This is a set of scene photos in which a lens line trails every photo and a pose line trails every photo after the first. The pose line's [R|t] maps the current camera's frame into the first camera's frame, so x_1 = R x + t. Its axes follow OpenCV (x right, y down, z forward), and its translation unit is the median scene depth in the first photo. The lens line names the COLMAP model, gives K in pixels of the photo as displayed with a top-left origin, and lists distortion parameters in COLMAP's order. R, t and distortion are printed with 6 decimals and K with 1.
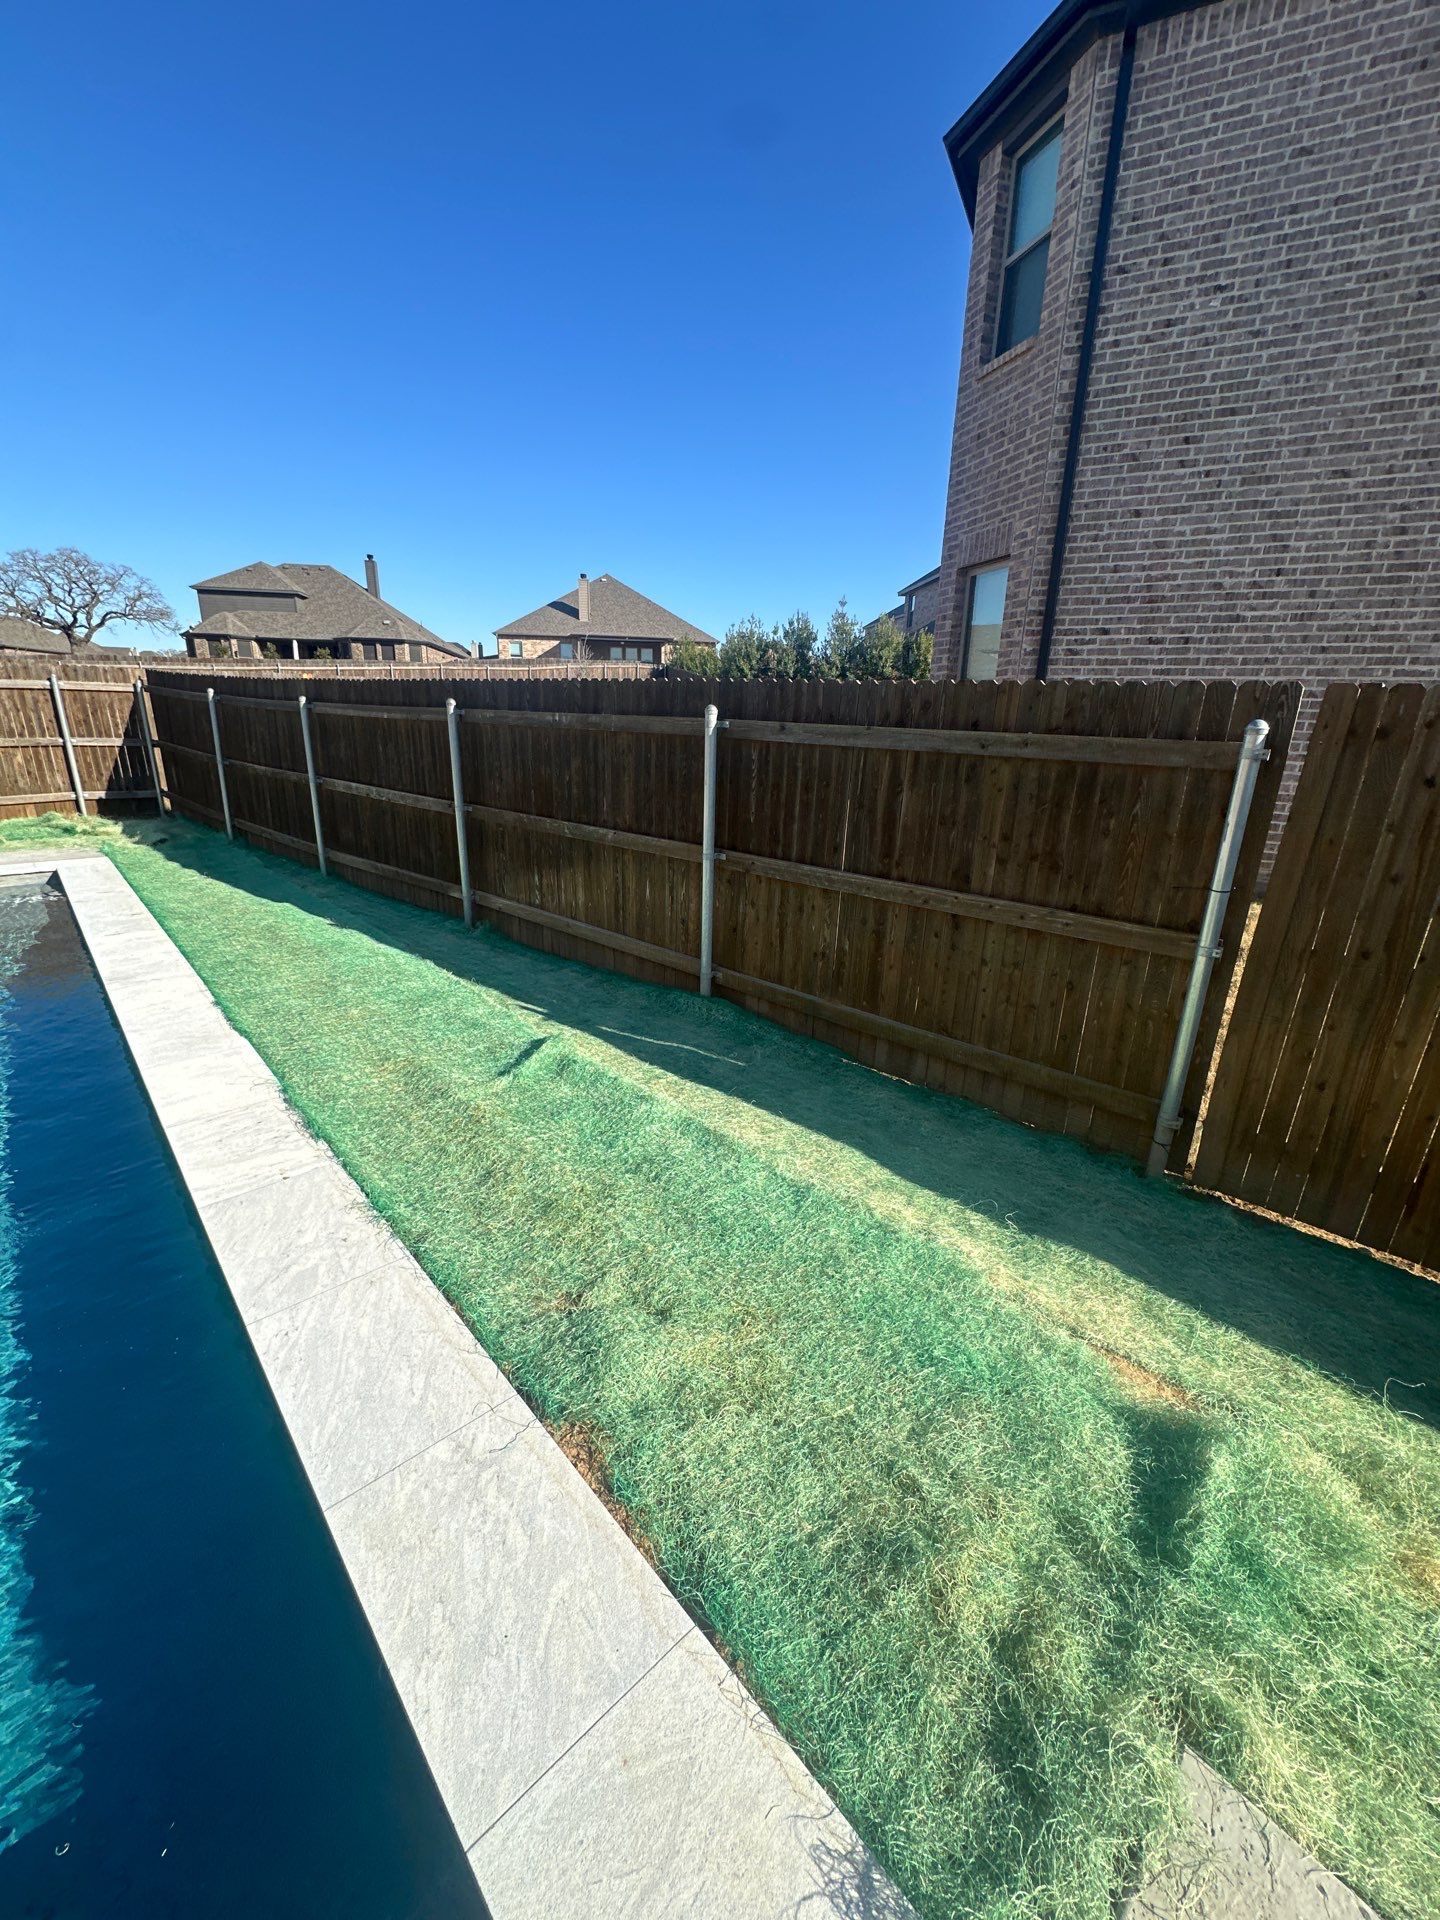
lens RADIAL K [[762.1, 0, 720.0], [0, 762.1, 960.0], [0, 0, 1]] dist [-0.002228, 0.000095]
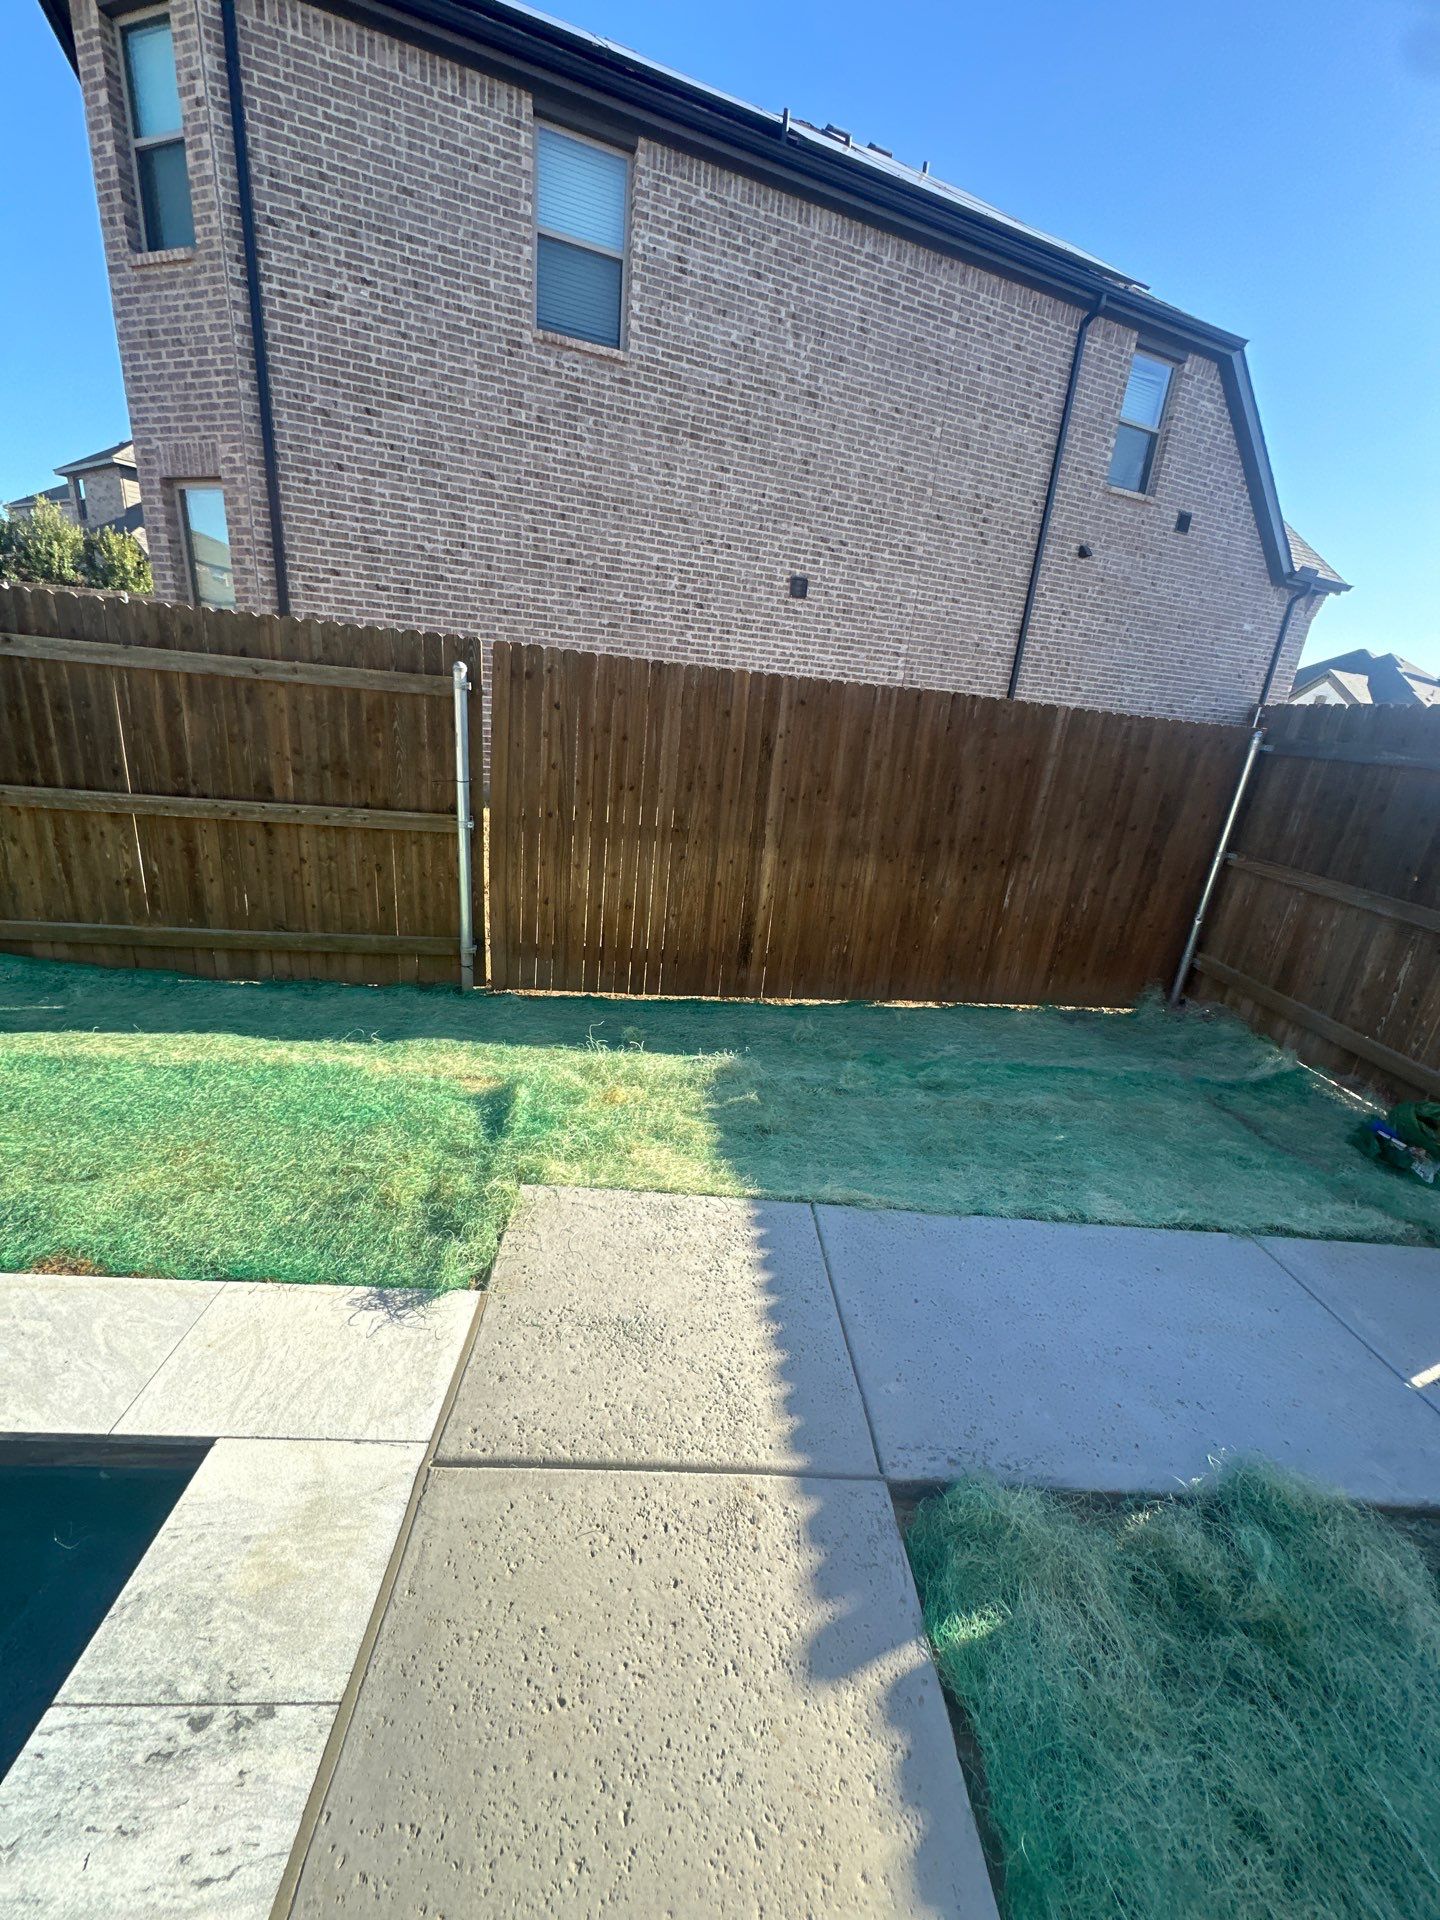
lens RADIAL K [[762.1, 0, 720.0], [0, 762.1, 960.0], [0, 0, 1]] dist [-0.002228, 0.000095]
pose [[0.642714, -0.222911, 0.732959, -0.084457], [0.166791, 0.974498, 0.150114, 0.052011], [-0.747730, 0.025771, 0.663503, -0.160813]]
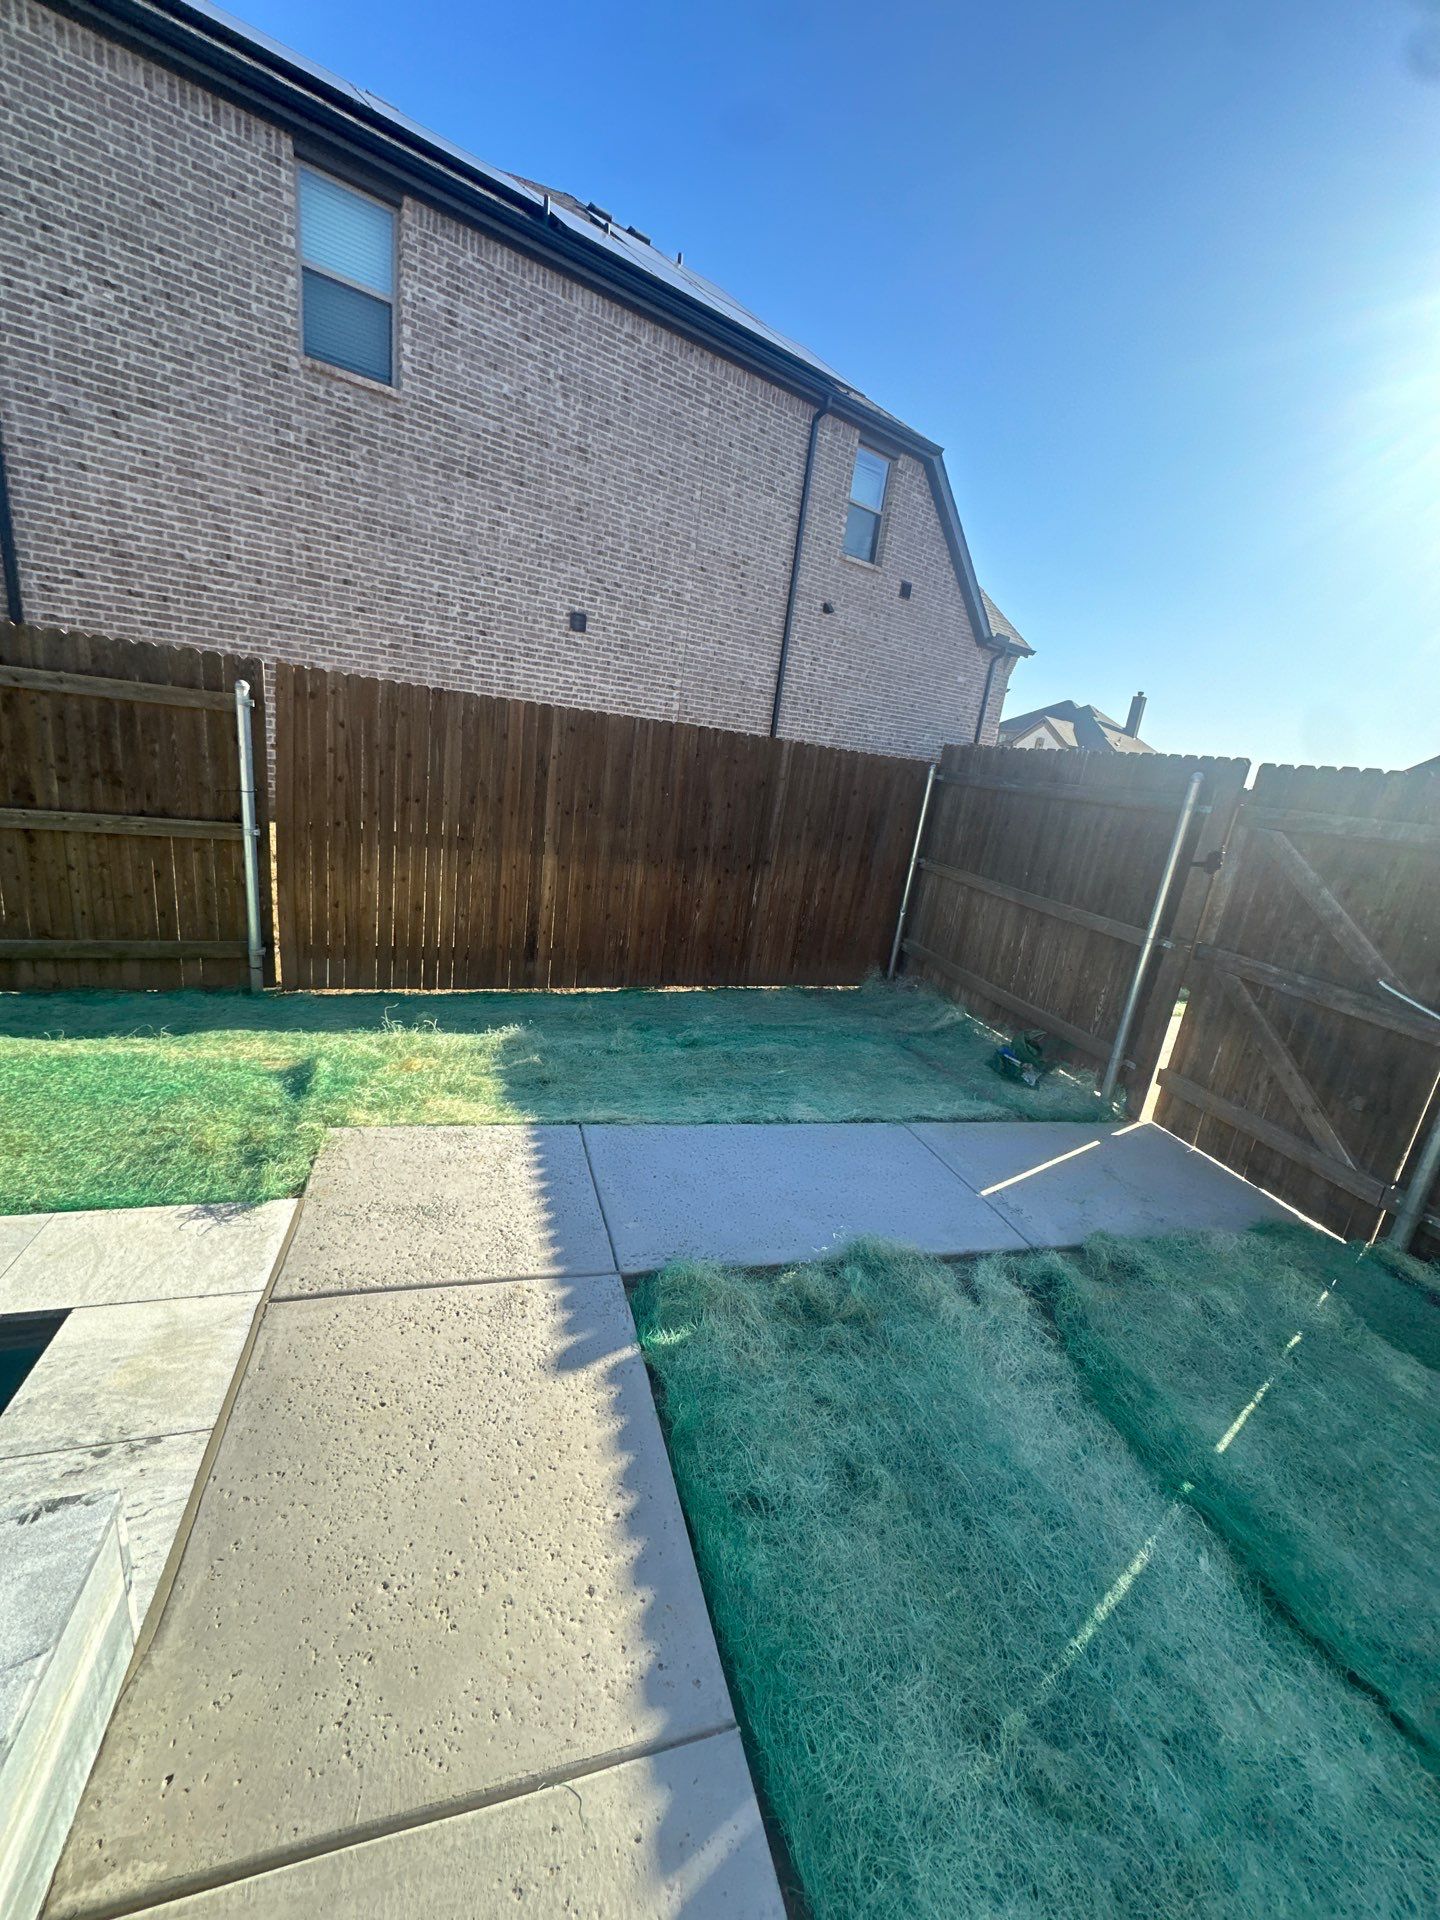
lens RADIAL K [[756.9, 0, 726.6], [0, 756.9, 960.2], [0, 0, 1]] dist [-0.005742, 0.001149]
pose [[0.422579, -0.225093, 0.877929, -0.175556], [0.168078, 0.971329, 0.168138, 0.072823], [-0.890605, 0.076509, 0.448296, -0.261078]]
